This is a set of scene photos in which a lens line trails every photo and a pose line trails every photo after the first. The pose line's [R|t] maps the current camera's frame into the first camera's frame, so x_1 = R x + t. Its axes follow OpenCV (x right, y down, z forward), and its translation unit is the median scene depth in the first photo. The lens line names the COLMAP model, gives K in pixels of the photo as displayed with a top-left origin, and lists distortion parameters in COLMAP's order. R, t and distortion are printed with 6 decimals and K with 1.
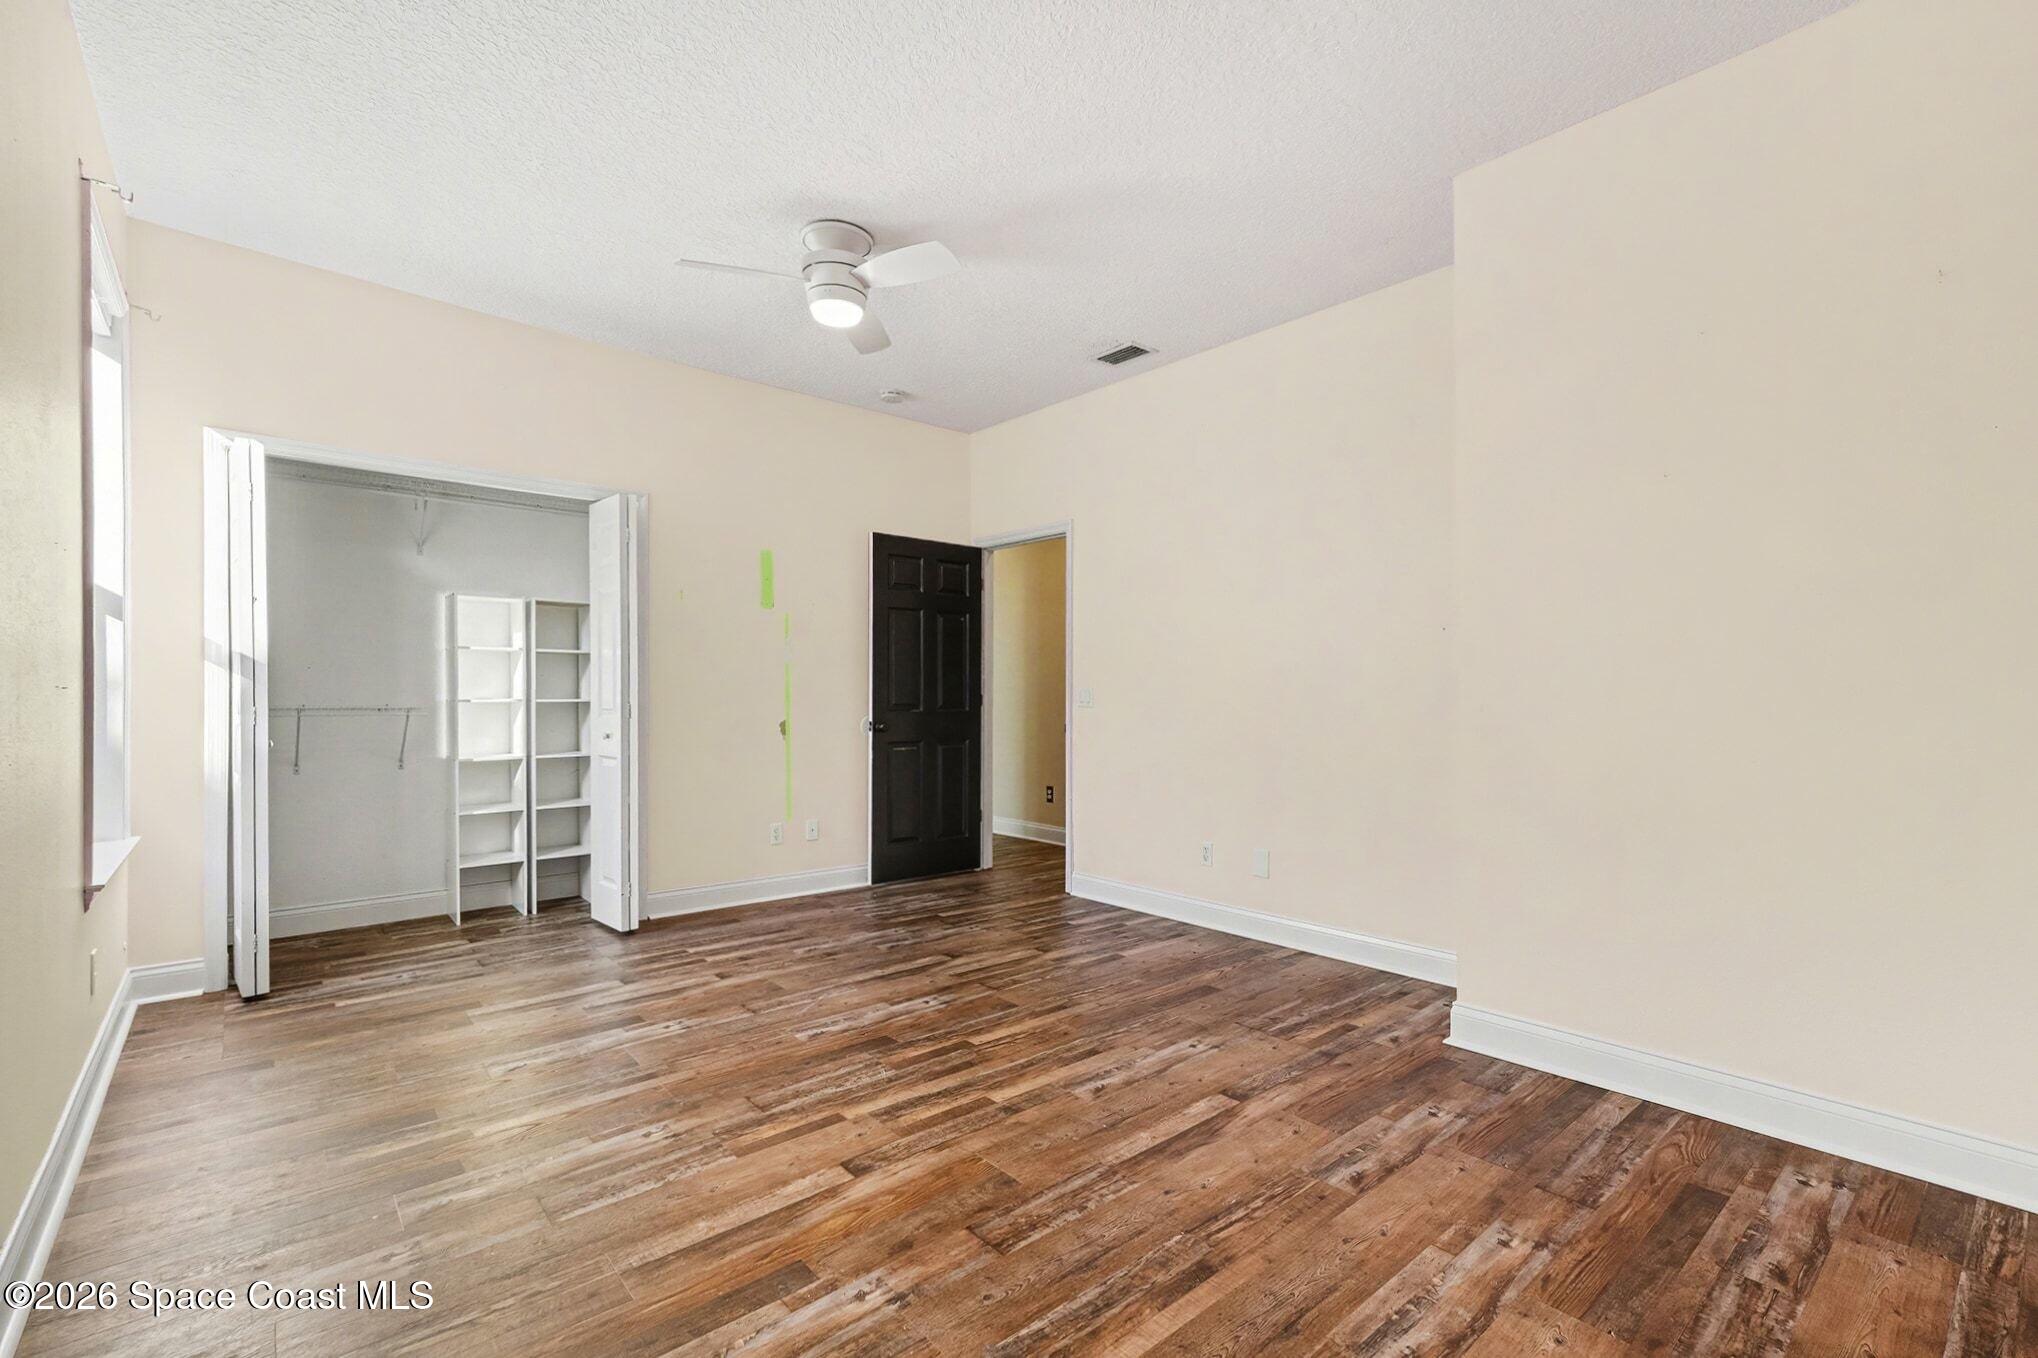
lens RADIAL K [[880.2, 0, 1039.7], [0, 880.2, 686.8], [0, 0, 1]] dist [0.008585, -0.000036]
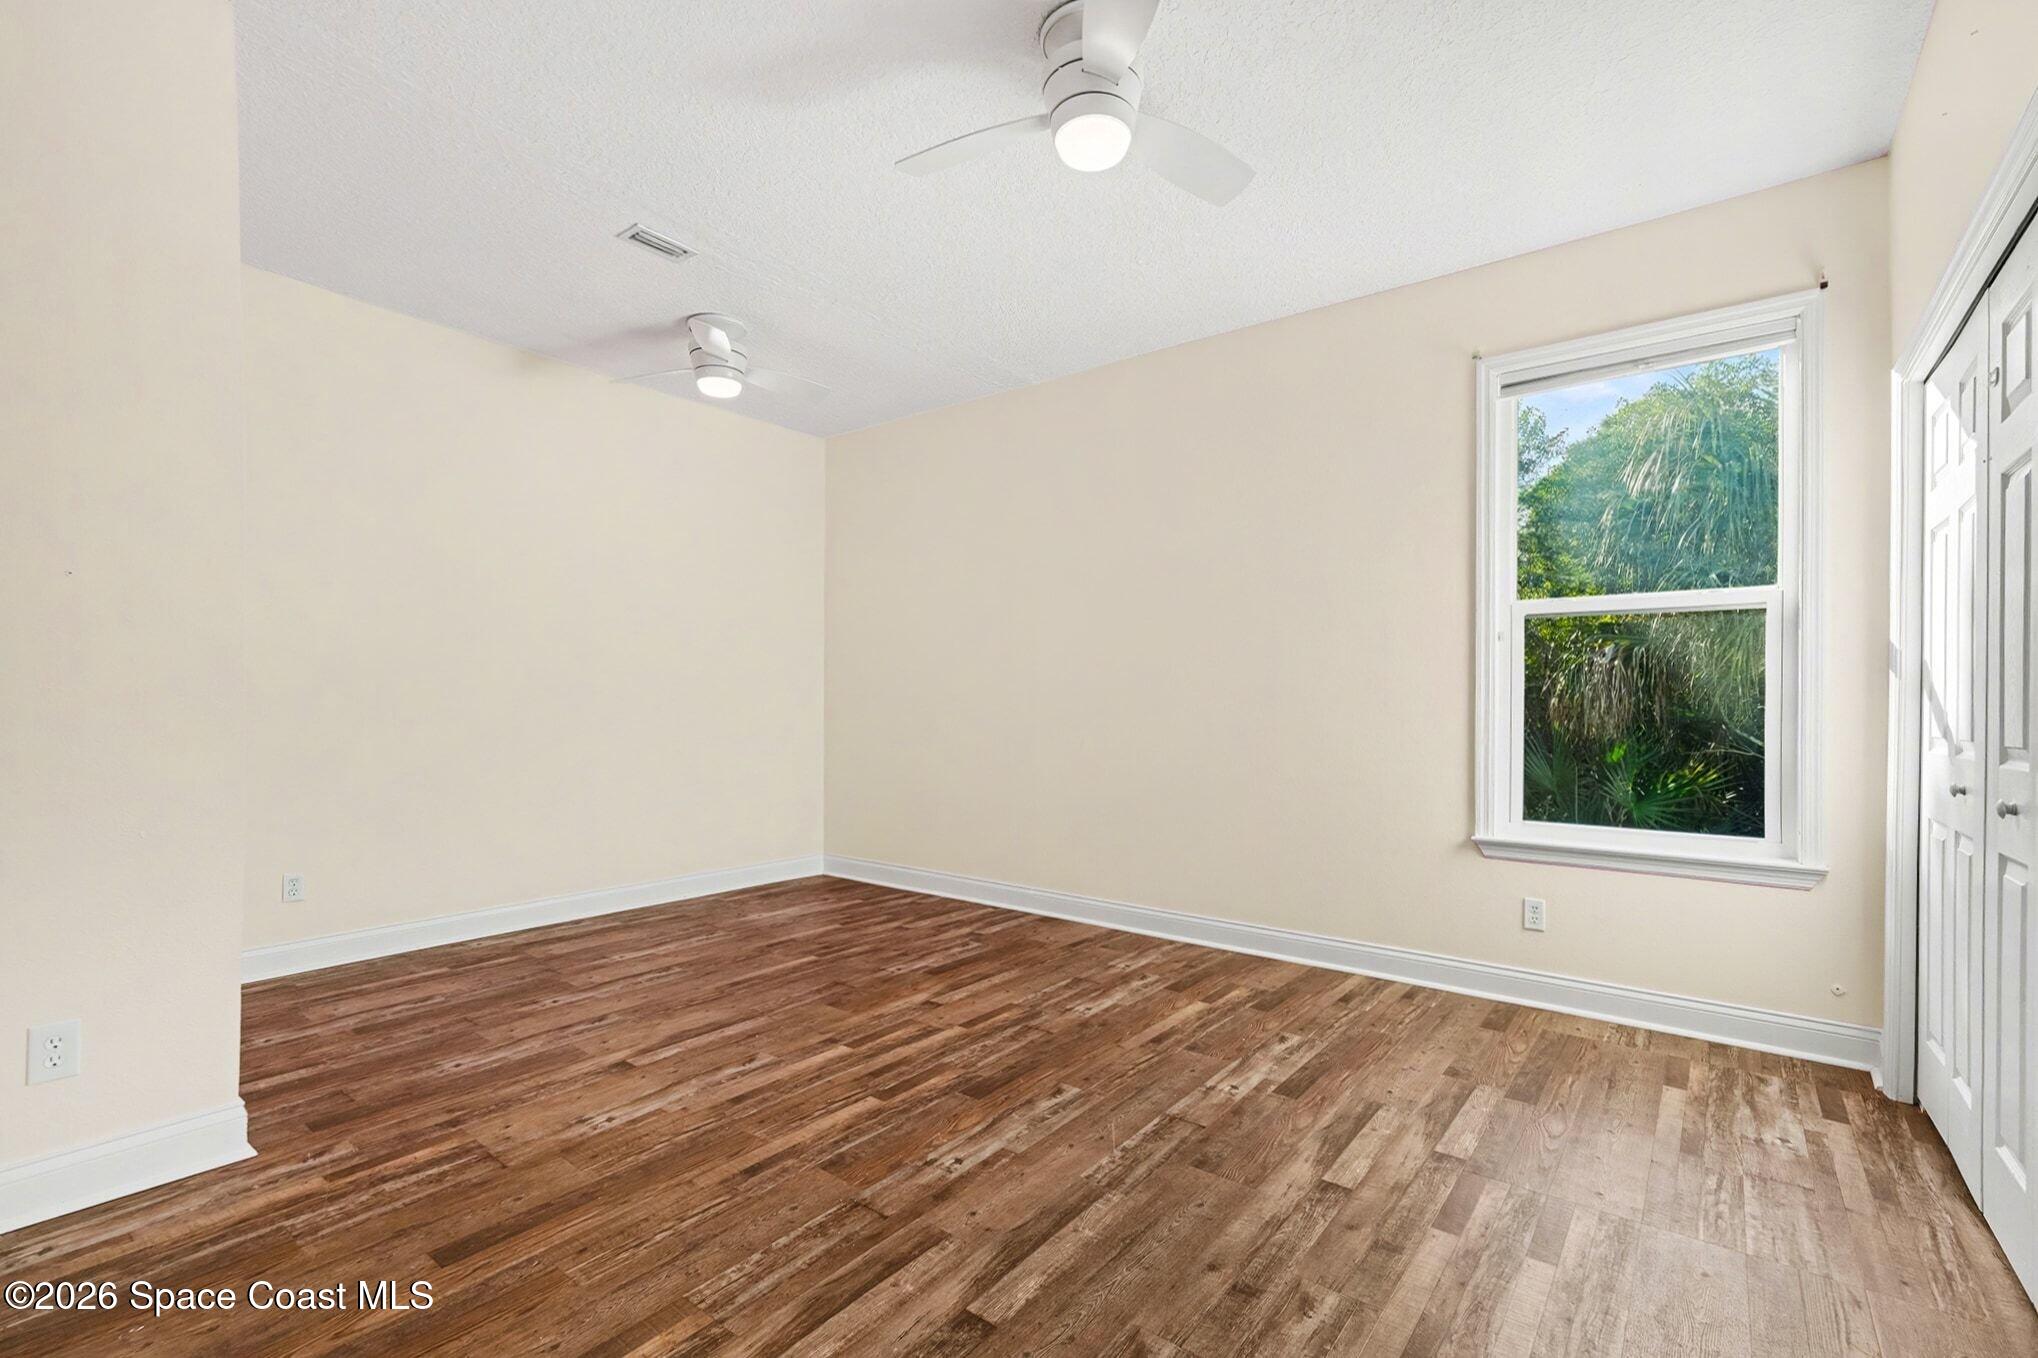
lens RADIAL K [[880.2, 0, 1039.7], [0, 880.2, 686.8], [0, 0, 1]] dist [0.008585, -0.000036]
pose [[-0.980202, -0.006416, -0.197898, -0.064926], [-0.001808, 0.999723, -0.023459, 0.010150], [0.197994, -0.022636, -0.979942, 2.063858]]
